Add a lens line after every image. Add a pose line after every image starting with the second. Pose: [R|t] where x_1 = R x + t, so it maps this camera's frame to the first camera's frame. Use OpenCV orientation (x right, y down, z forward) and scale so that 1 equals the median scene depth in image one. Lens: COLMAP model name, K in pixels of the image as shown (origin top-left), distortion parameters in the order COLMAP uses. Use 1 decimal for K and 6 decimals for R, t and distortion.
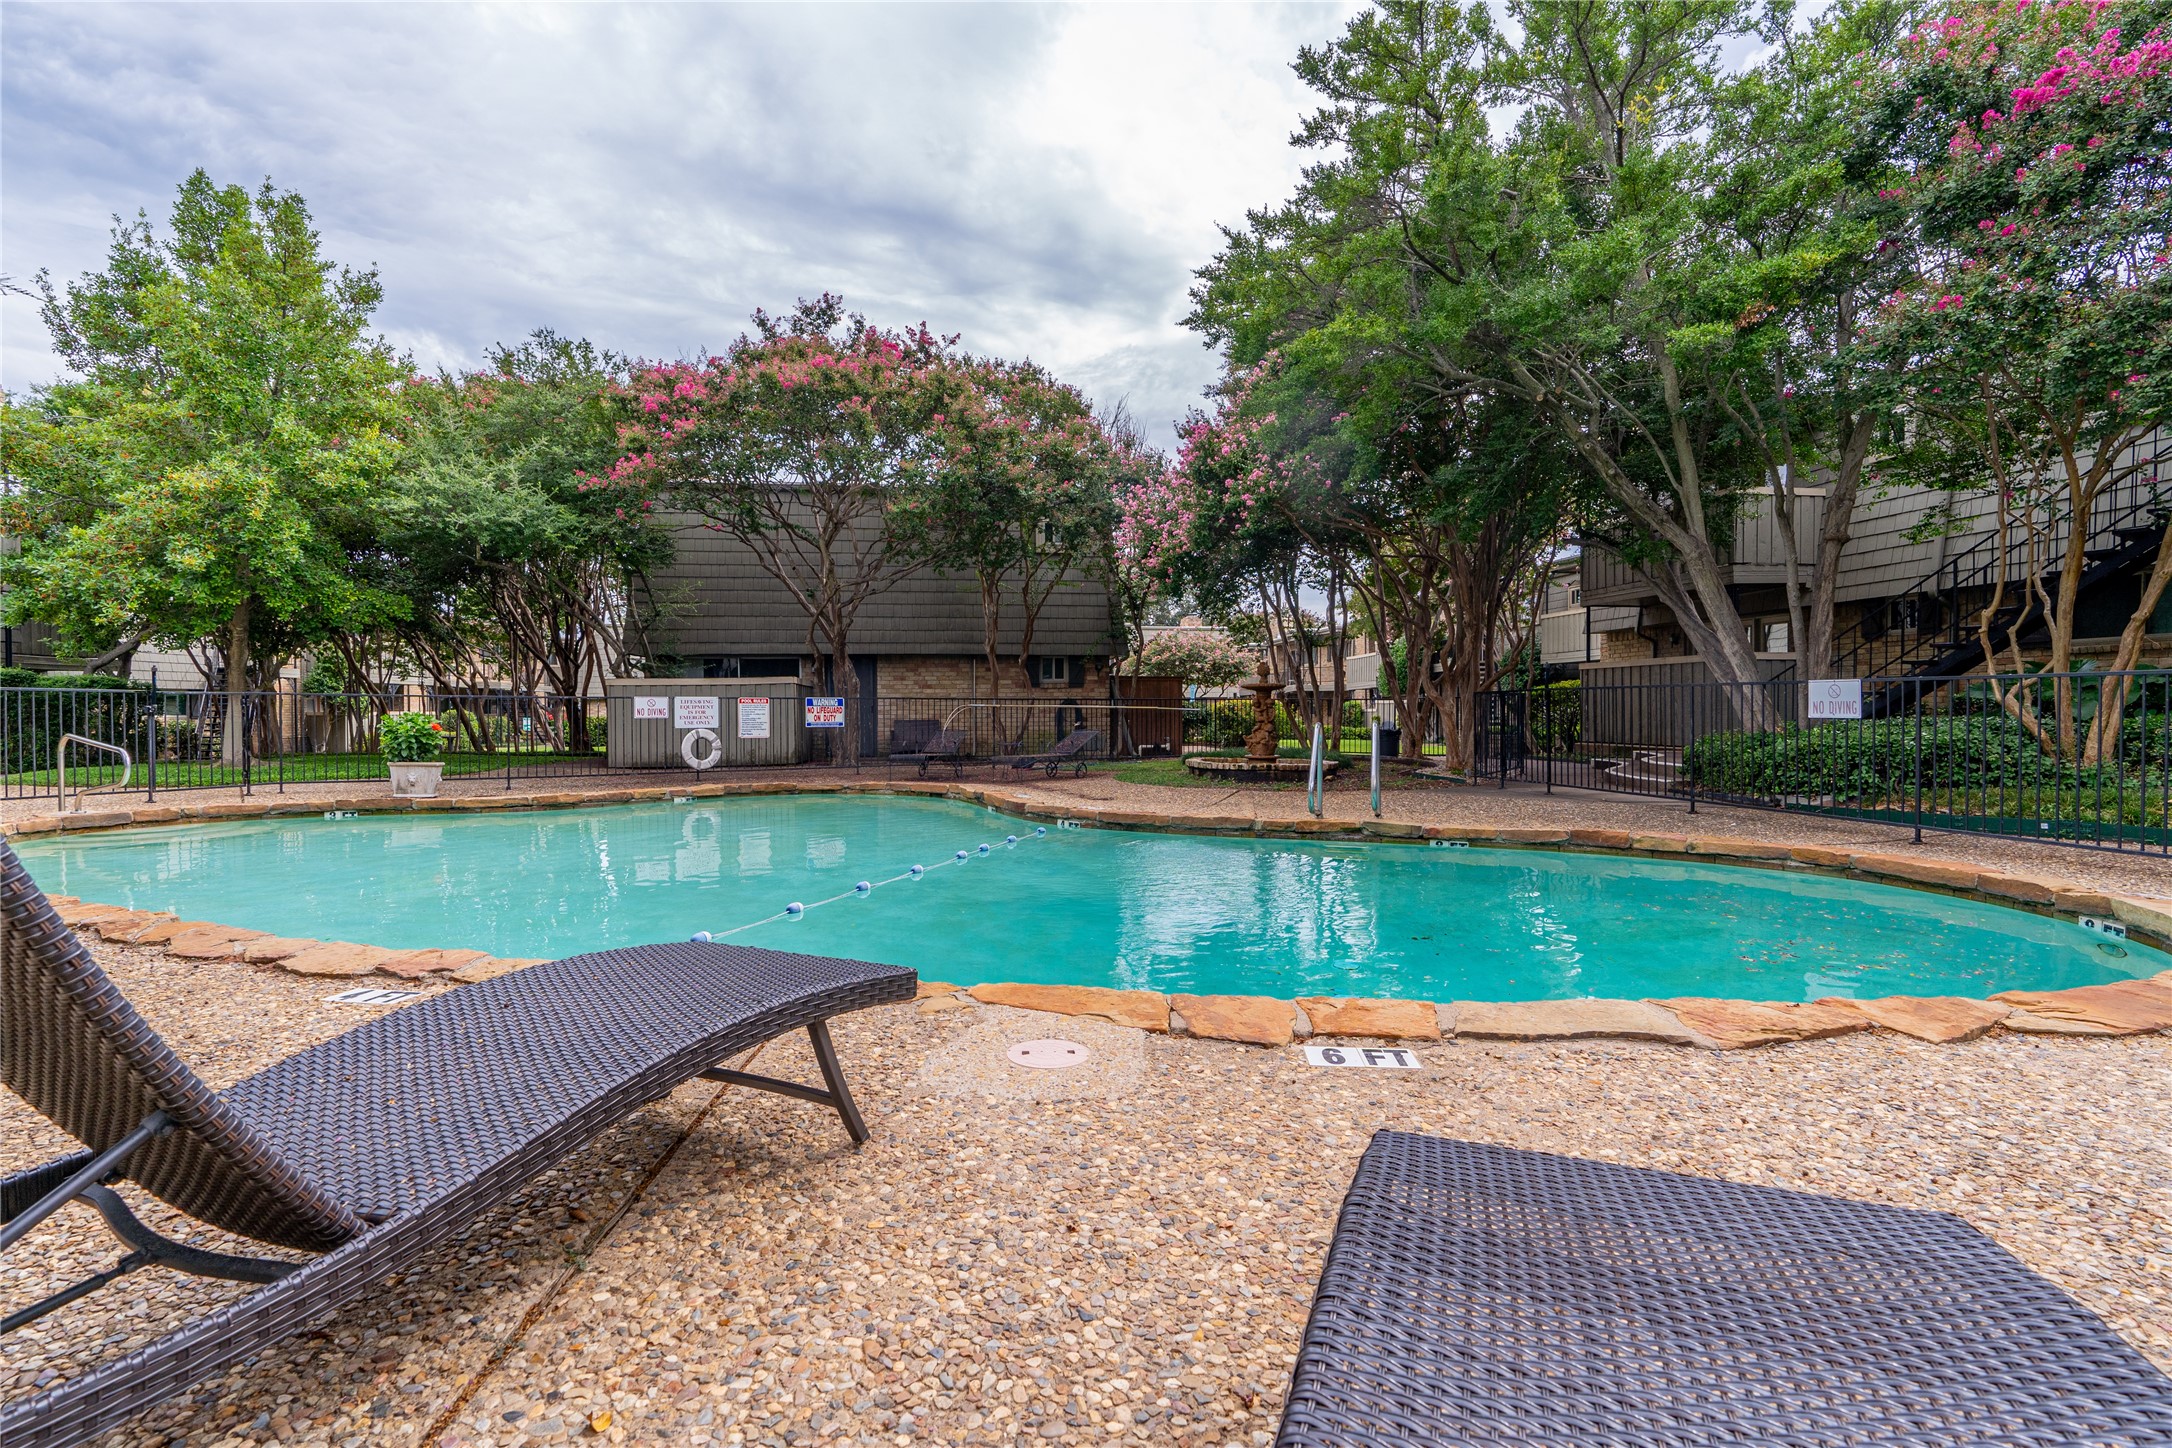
lens RADIAL K [[1014.3, 0, 1086.0], [0, 1014.3, 724.0], [0, 0, 1]] dist [-0.000781, -0.000050]
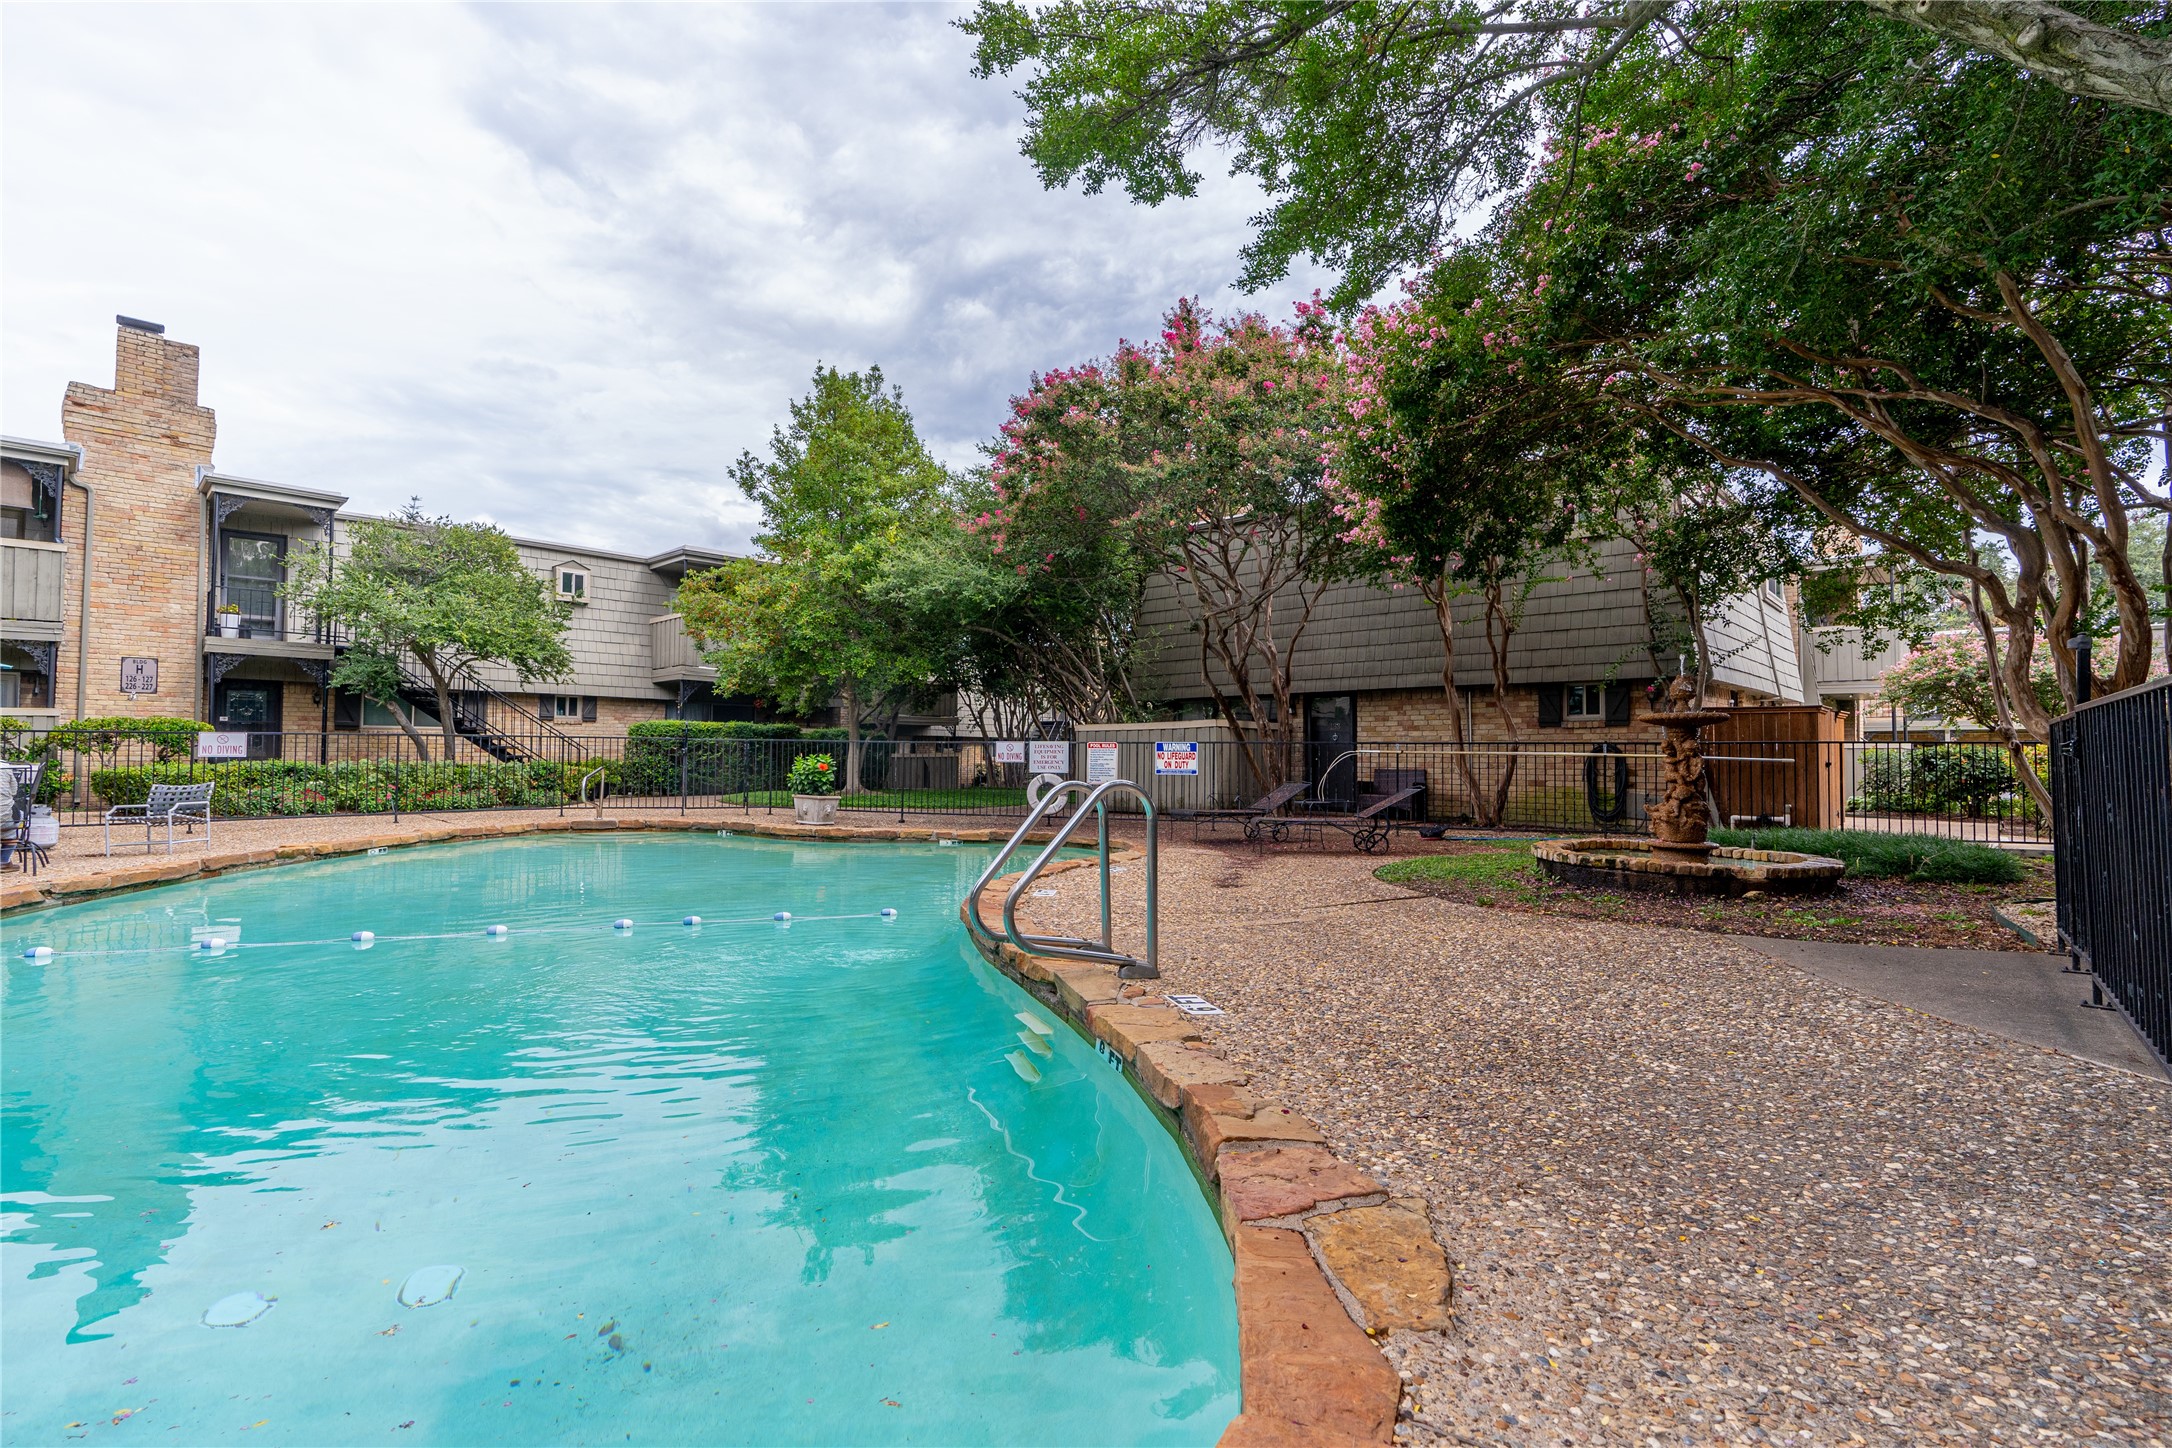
lens RADIAL K [[1014.3, 0, 1086.0], [0, 1014.3, 724.0], [0, 0, 1]] dist [-0.000781, -0.000050]
pose [[0.641442, -0.015984, -0.767005, 0.378198], [-0.019853, 0.999102, -0.037424, -0.006718], [0.766915, 0.039233, 0.640549, 0.361892]]
